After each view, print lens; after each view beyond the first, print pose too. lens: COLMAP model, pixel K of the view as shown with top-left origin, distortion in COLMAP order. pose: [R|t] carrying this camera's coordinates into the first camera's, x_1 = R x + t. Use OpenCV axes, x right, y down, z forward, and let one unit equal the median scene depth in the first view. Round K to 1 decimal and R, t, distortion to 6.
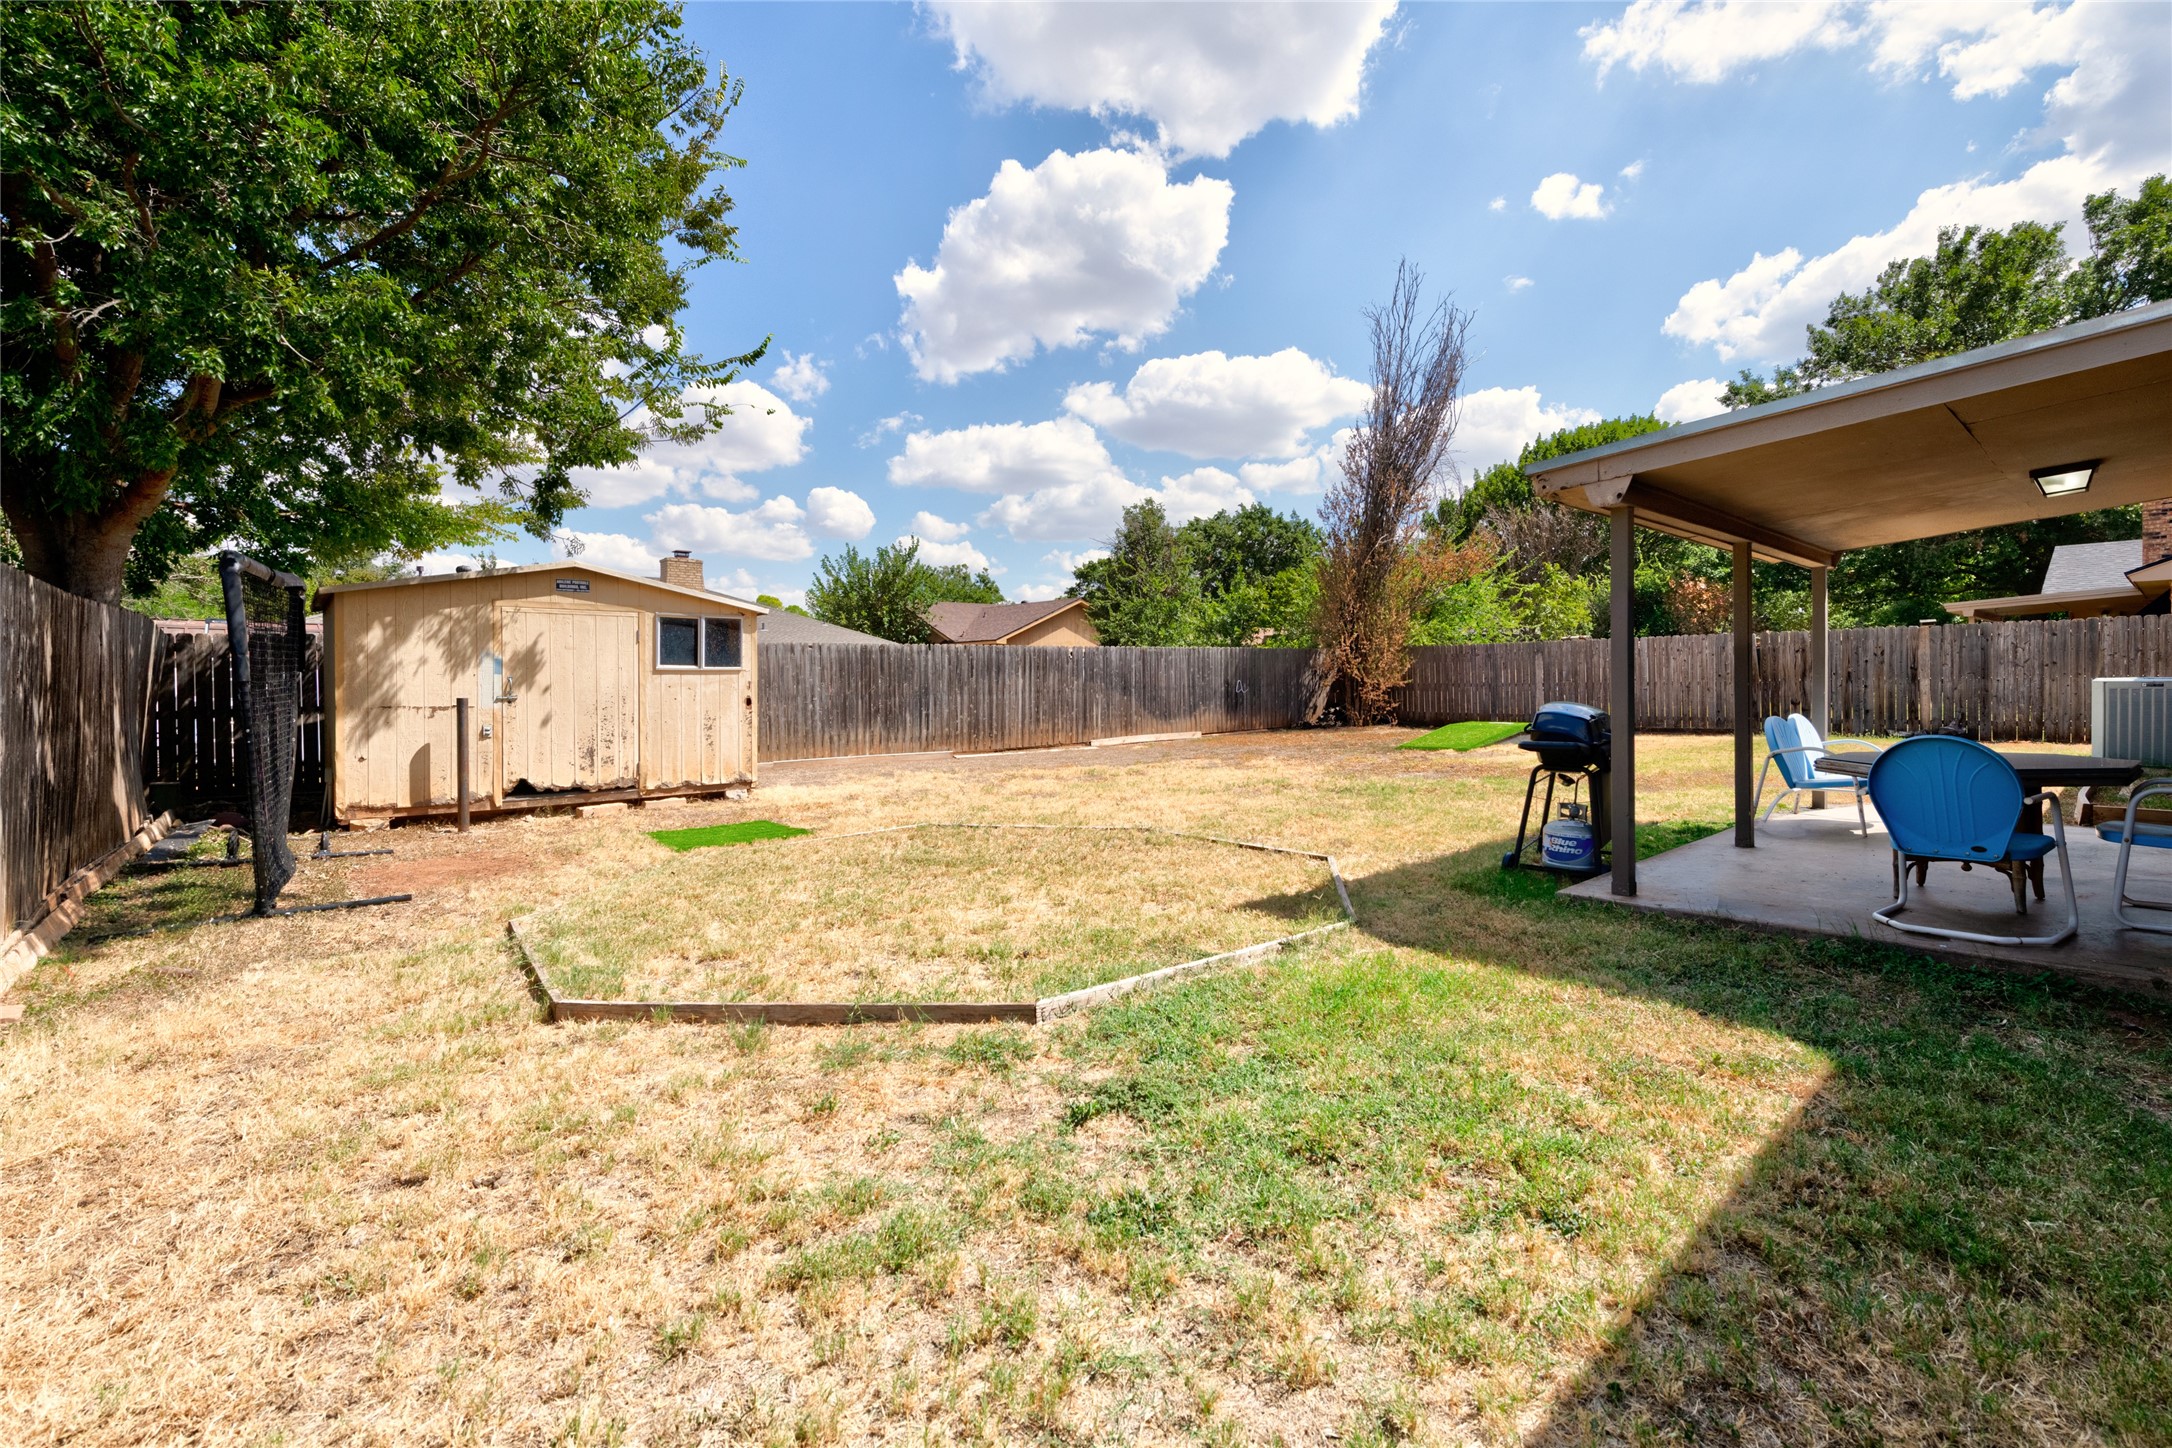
lens RADIAL K [[985.3, 0, 1064.0], [0, 985.3, 693.9], [0, 0, 1]] dist [0.033173, -0.008373]
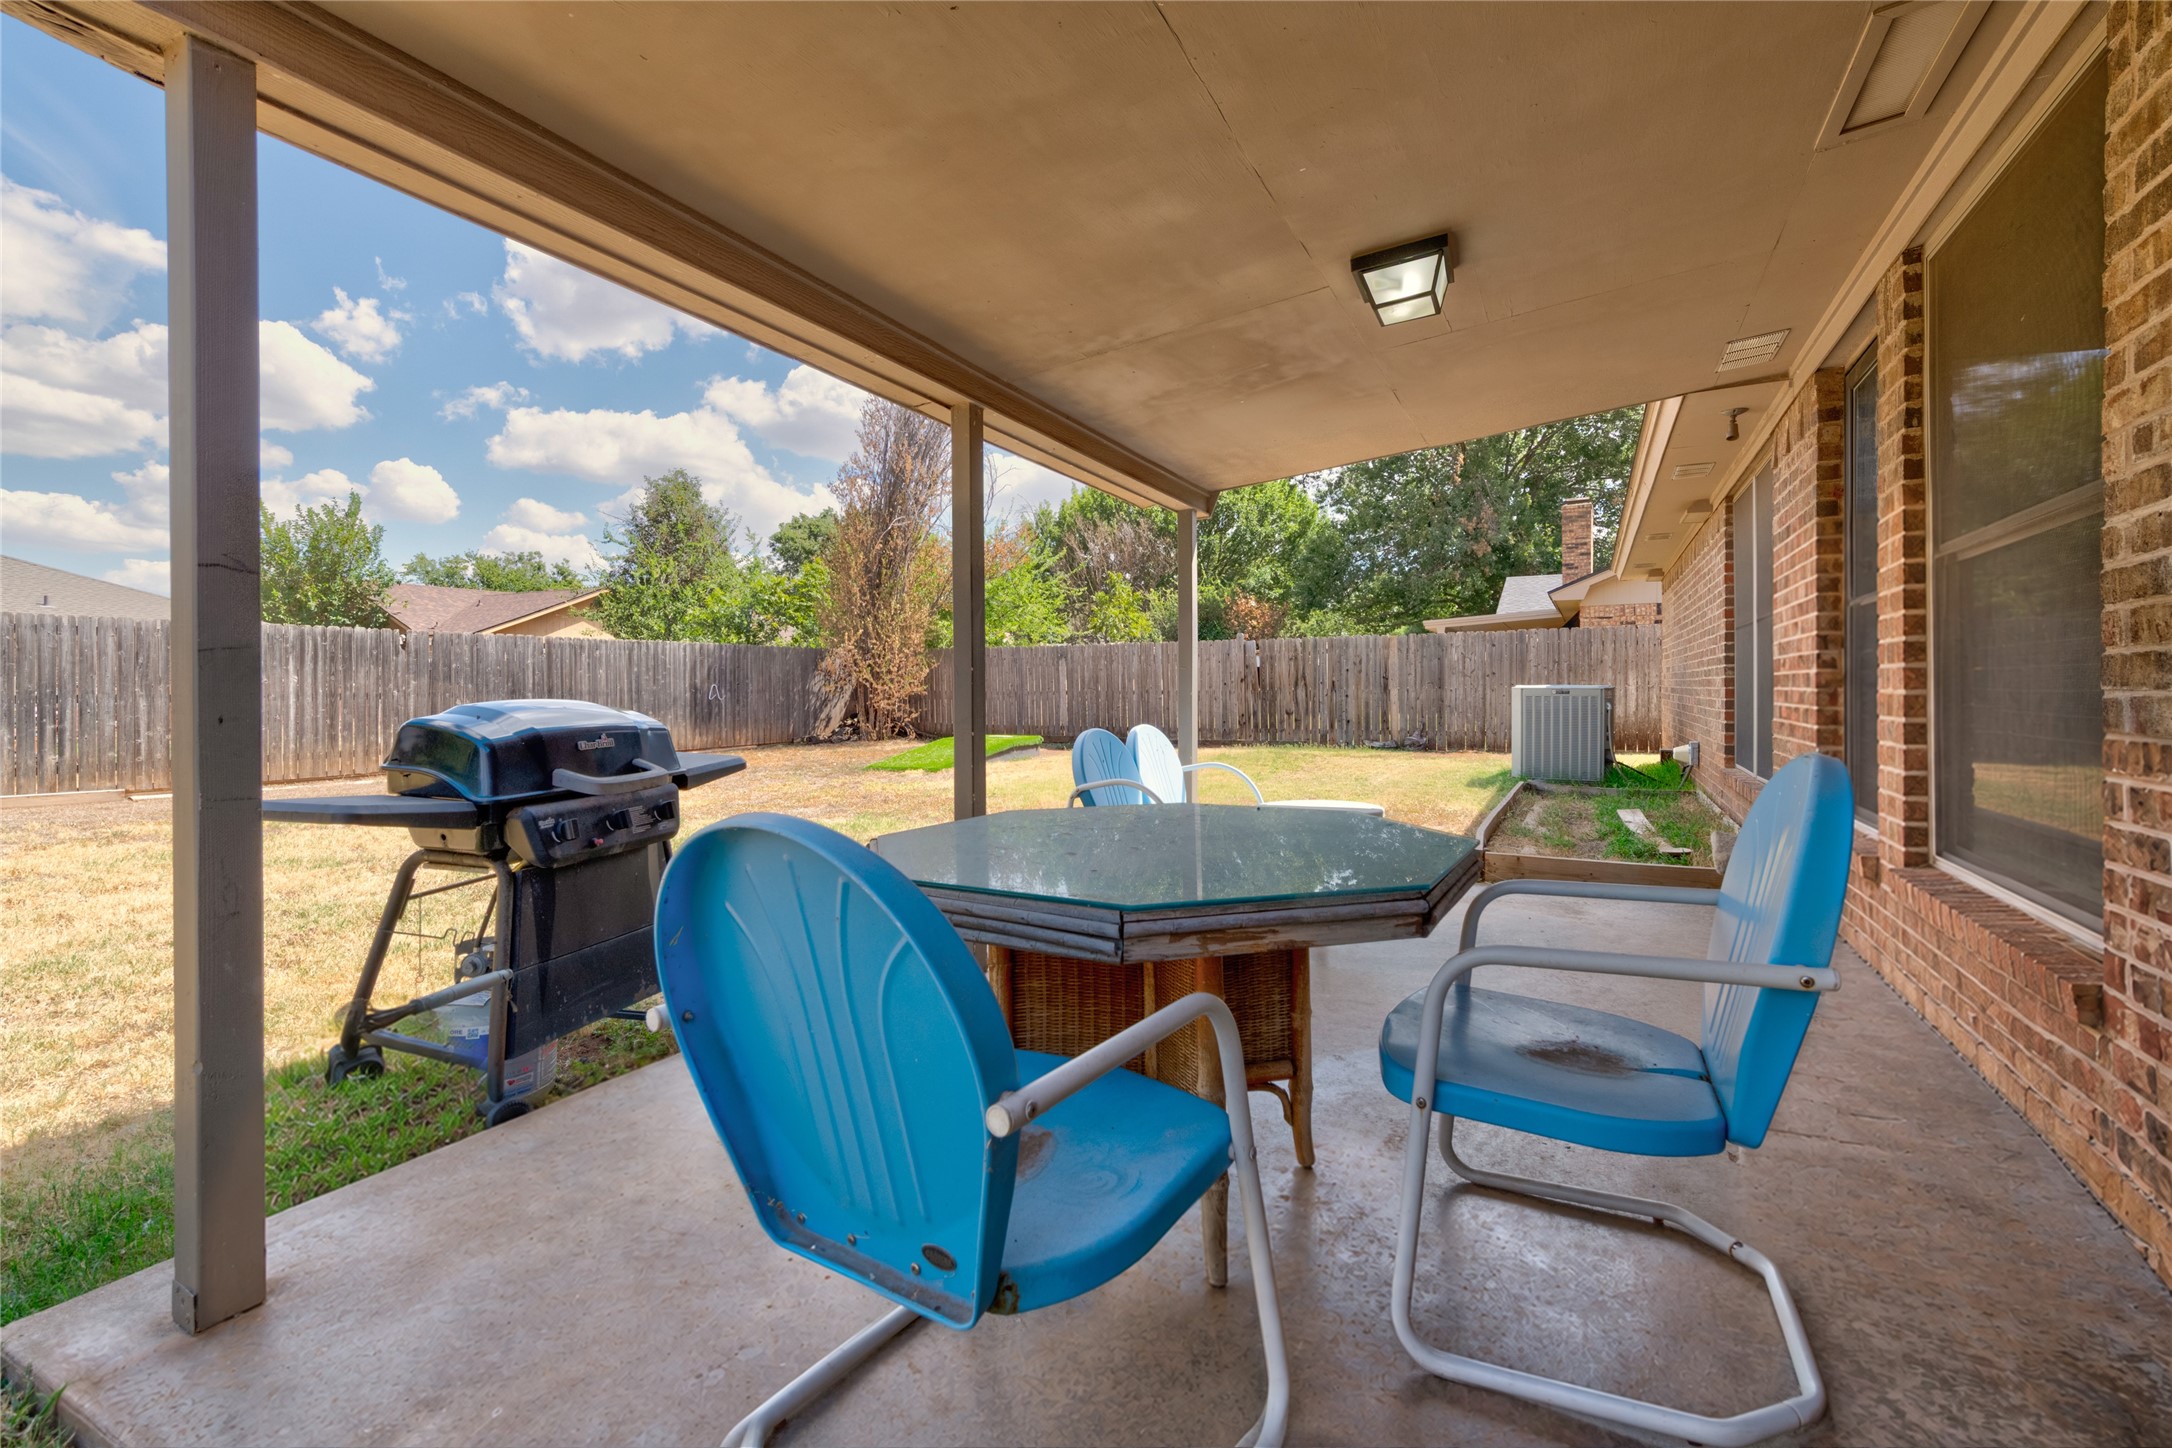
lens RADIAL K [[953.6, 0, 1086.6], [0, 953.6, 687.0], [0, 0, 1]] dist [0.018564, -0.007671]
pose [[0.939835, 0.010954, 0.341453, 0.245460], [-0.003693, 0.999753, -0.021909, 0.004852], [-0.341609, 0.019330, 0.939643, 0.216849]]
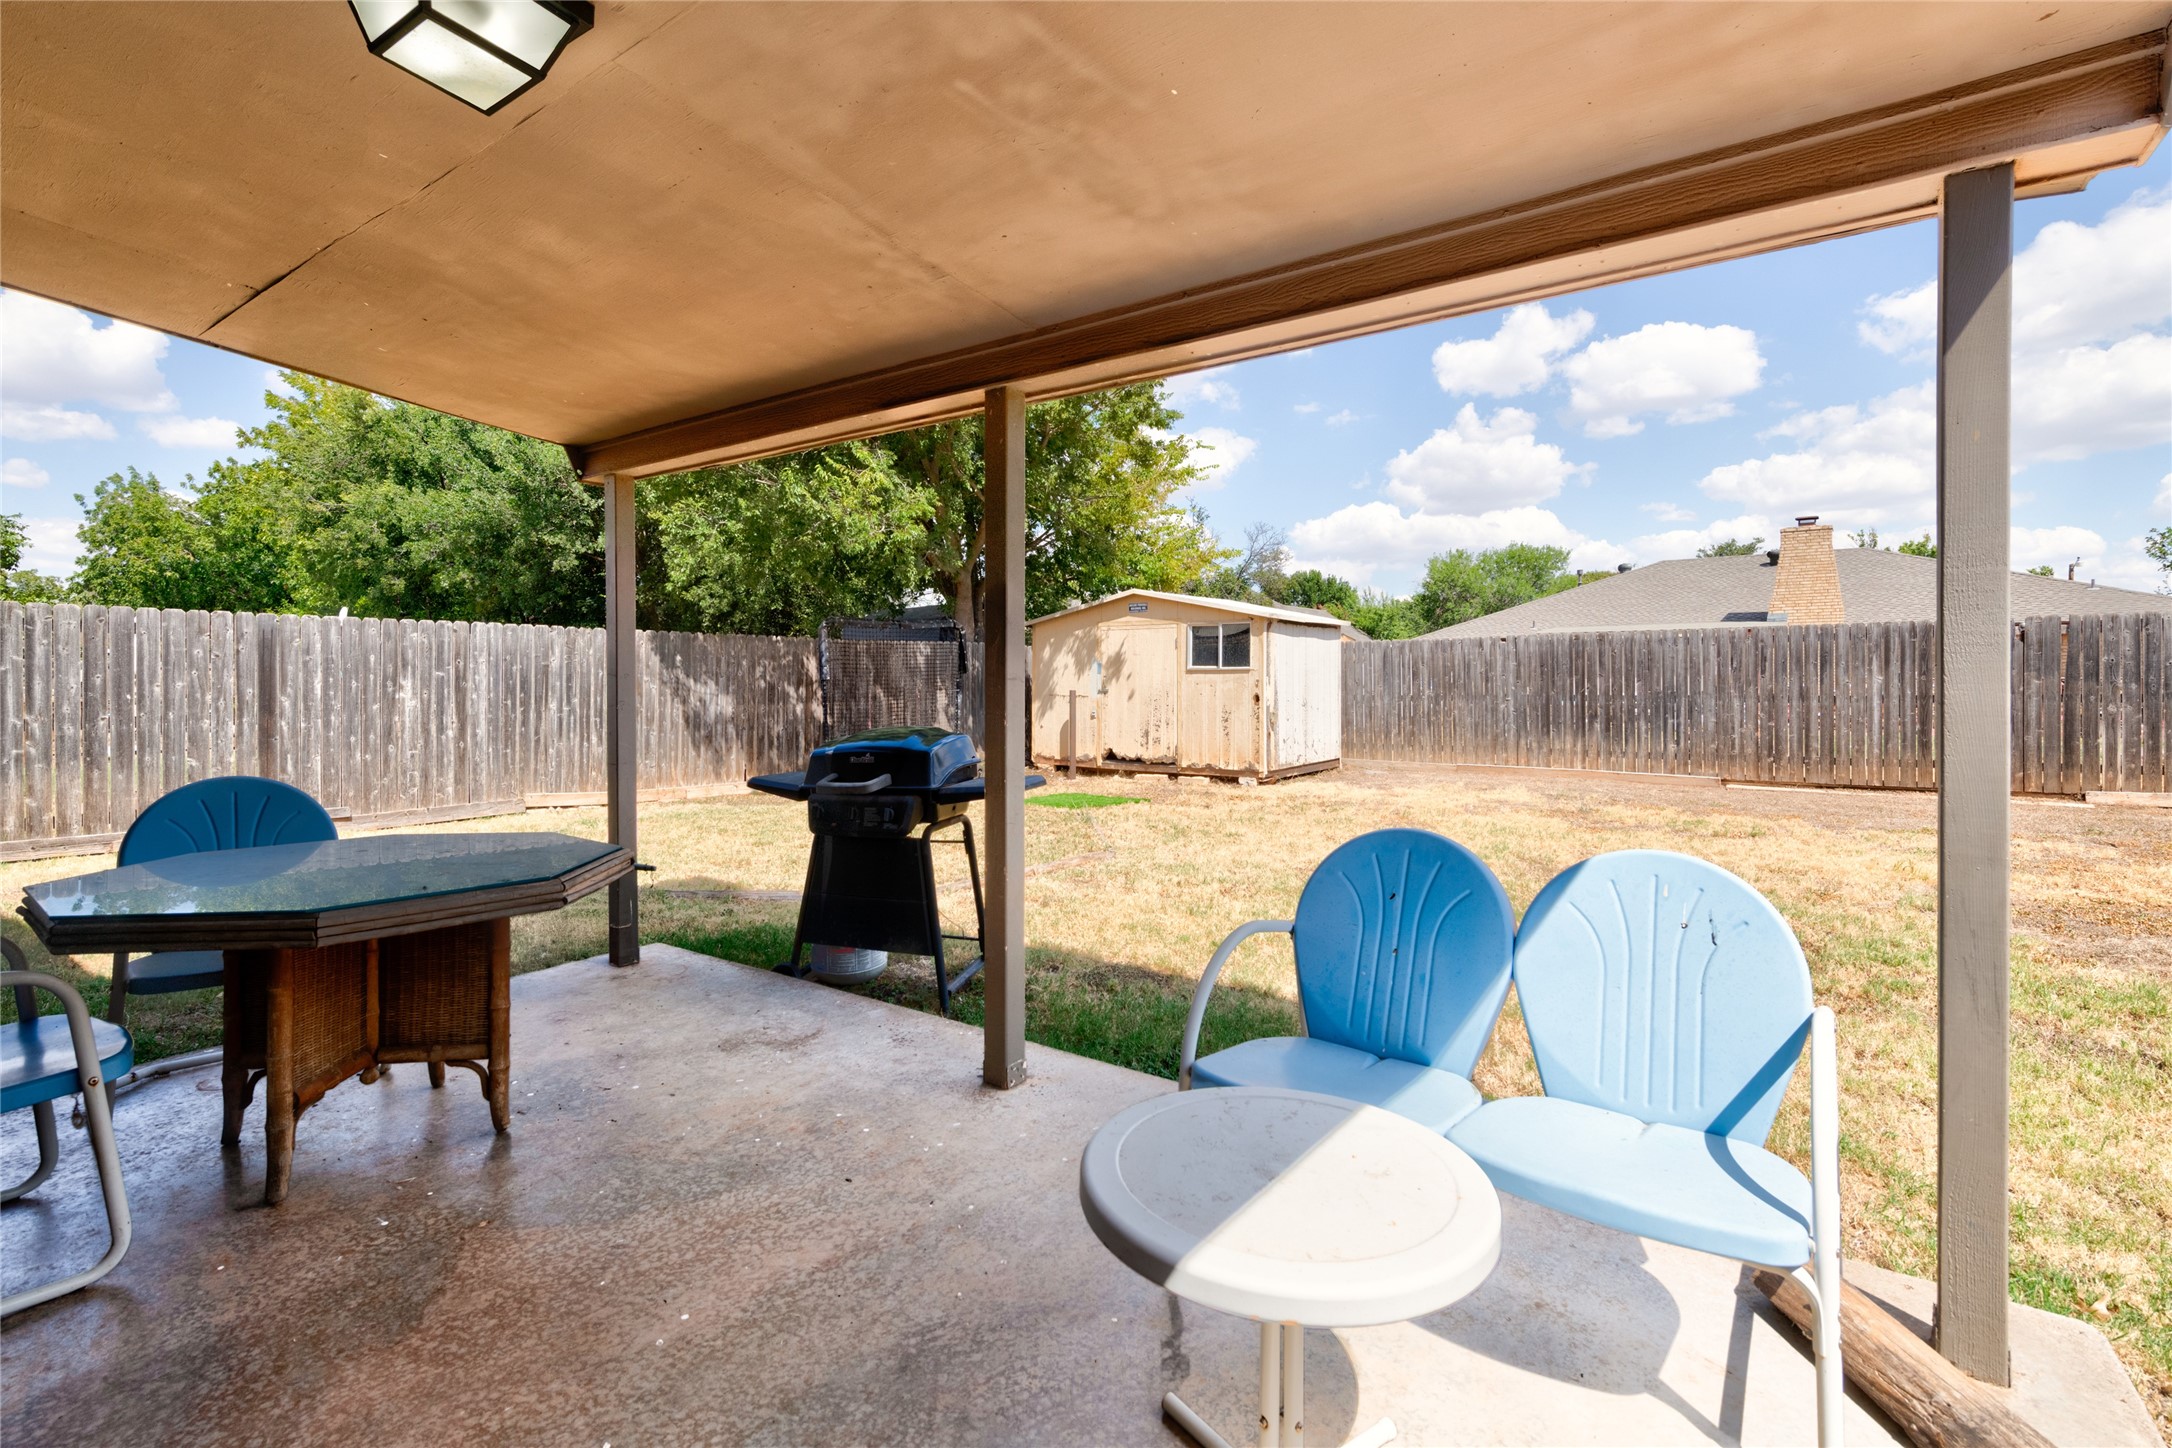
lens RADIAL K [[953.6, 0, 1086.6], [0, 953.6, 687.0], [0, 0, 1]] dist [0.018564, -0.007671]
pose [[0.228779, 0.013130, -0.973390, 0.451649], [-0.011367, 0.999877, 0.010816, -0.009543], [0.973412, 0.008590, 0.228900, 0.388299]]
